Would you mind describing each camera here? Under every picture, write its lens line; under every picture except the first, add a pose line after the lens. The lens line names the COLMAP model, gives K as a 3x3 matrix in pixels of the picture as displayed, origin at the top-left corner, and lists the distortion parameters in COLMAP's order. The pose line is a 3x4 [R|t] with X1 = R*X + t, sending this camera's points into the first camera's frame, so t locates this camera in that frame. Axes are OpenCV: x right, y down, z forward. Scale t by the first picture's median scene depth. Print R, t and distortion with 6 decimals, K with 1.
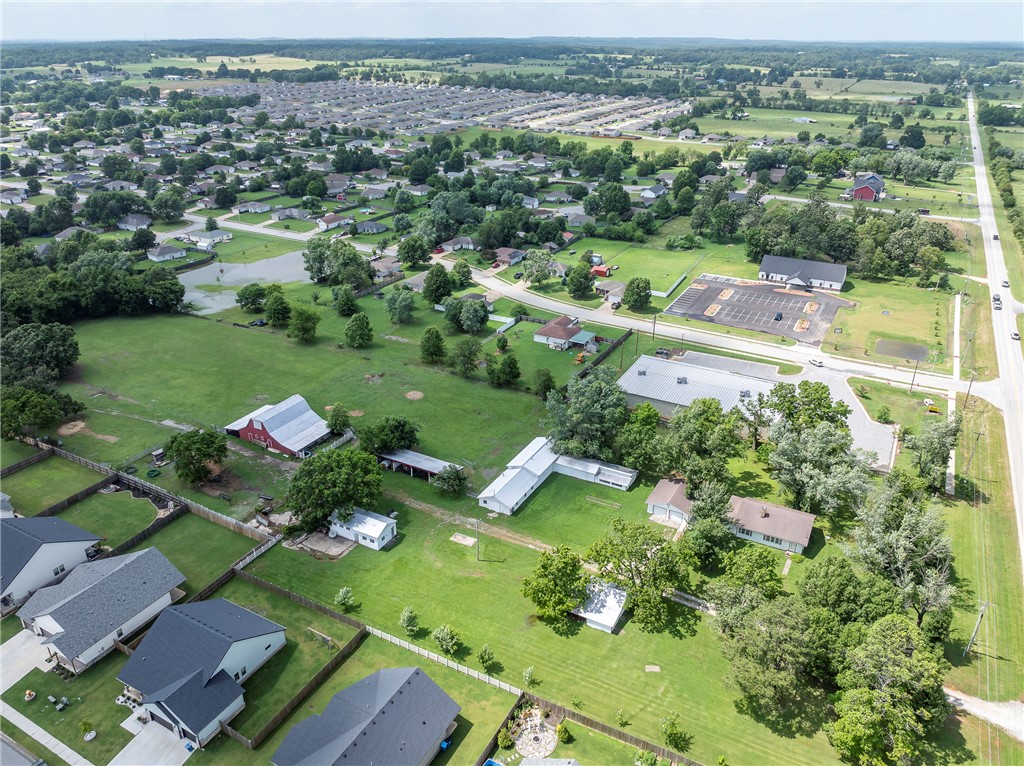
lens RADIAL K [[738.7, 0, 514.7], [0, 738.7, 396.0], [0, 0, 1]] dist [-0.013207, 0.008973]
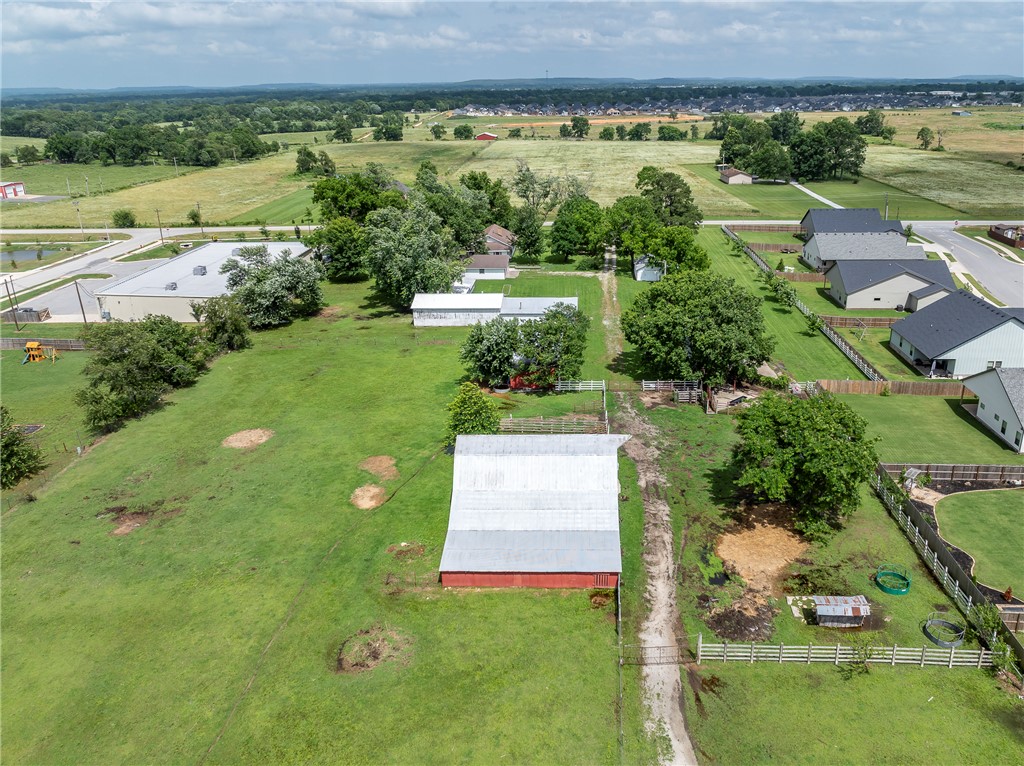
lens RADIAL K [[767.7, 0, 558.5], [0, 767.7, 379.6], [0, 0, 1]] dist [-0.007625, -0.001110]
pose [[-0.450896, -0.318744, 0.833724, -0.373335], [0.403821, 0.760155, 0.509012, -0.116078], [-0.796004, 0.566186, -0.214035, 0.620861]]
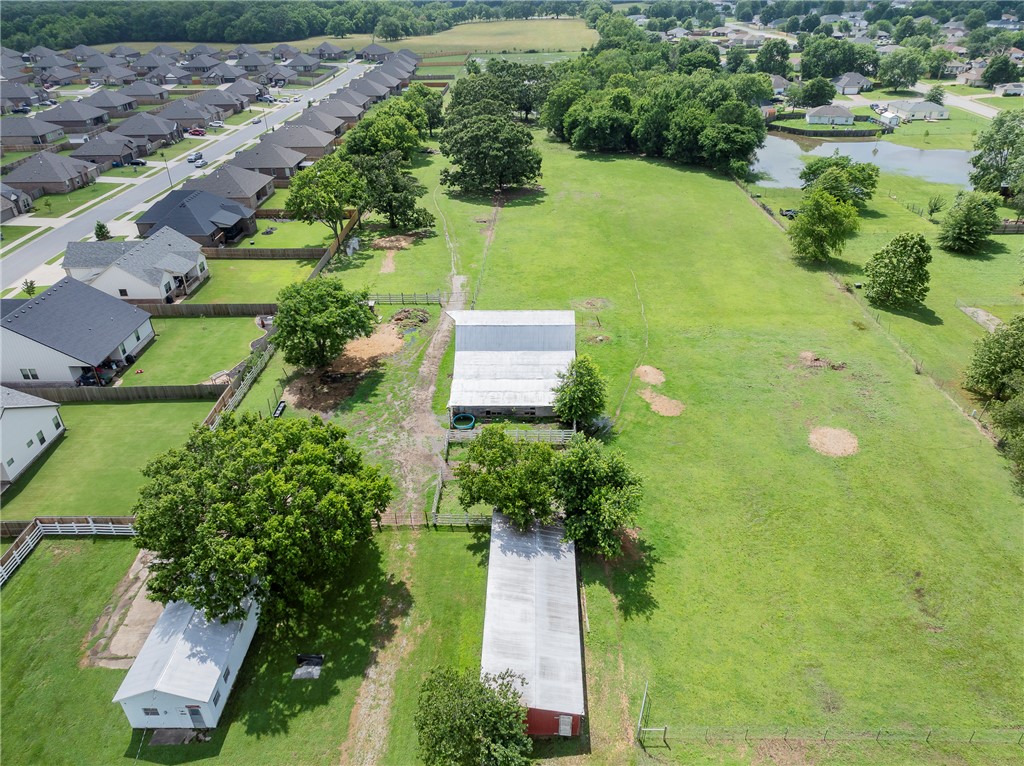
lens RADIAL K [[713.6, 0, 515.8], [0, 713.6, 385.3], [0, 0, 1]] dist [-0.017022, 0.011263]
pose [[0.457862, 0.440716, -0.772096, 0.041310], [-0.373360, 0.883499, 0.282898, -0.046463], [0.806824, 0.158741, 0.569066, 0.432183]]
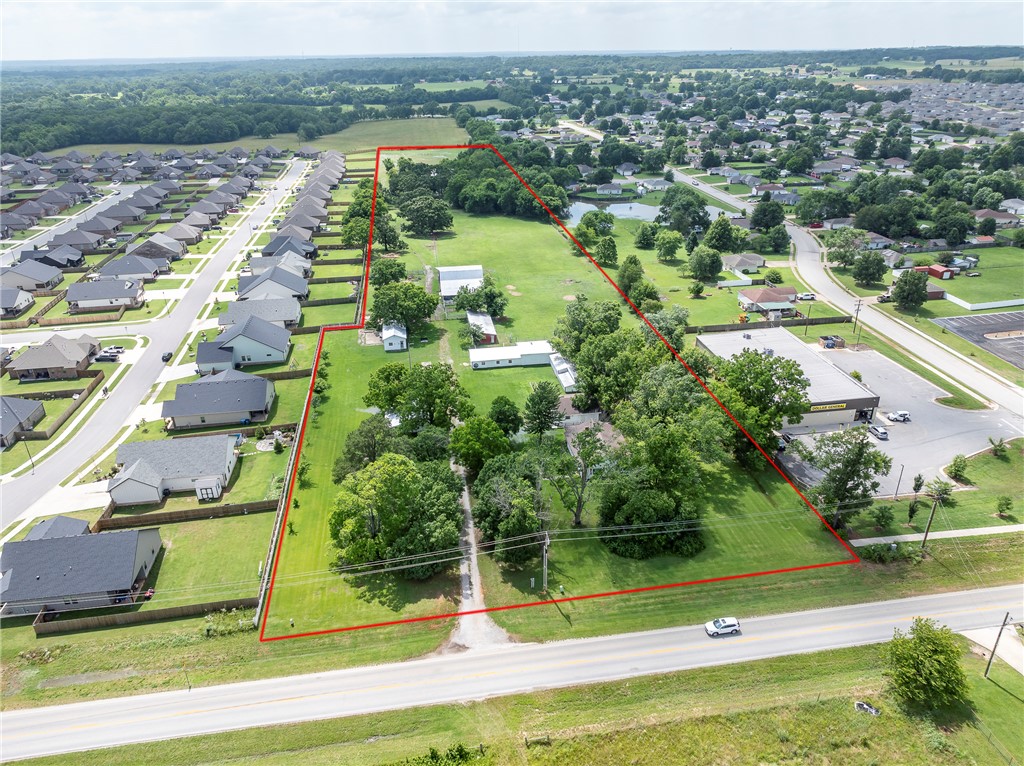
lens RADIAL K [[713.6, 0, 515.8], [0, 713.6, 385.3], [0, 0, 1]] dist [-0.017022, 0.011263]
pose [[0.607933, 0.328063, -0.723043, 0.449319], [-0.334292, 0.931758, 0.141691, -0.002019], [0.720185, 0.155569, 0.676115, 0.127885]]
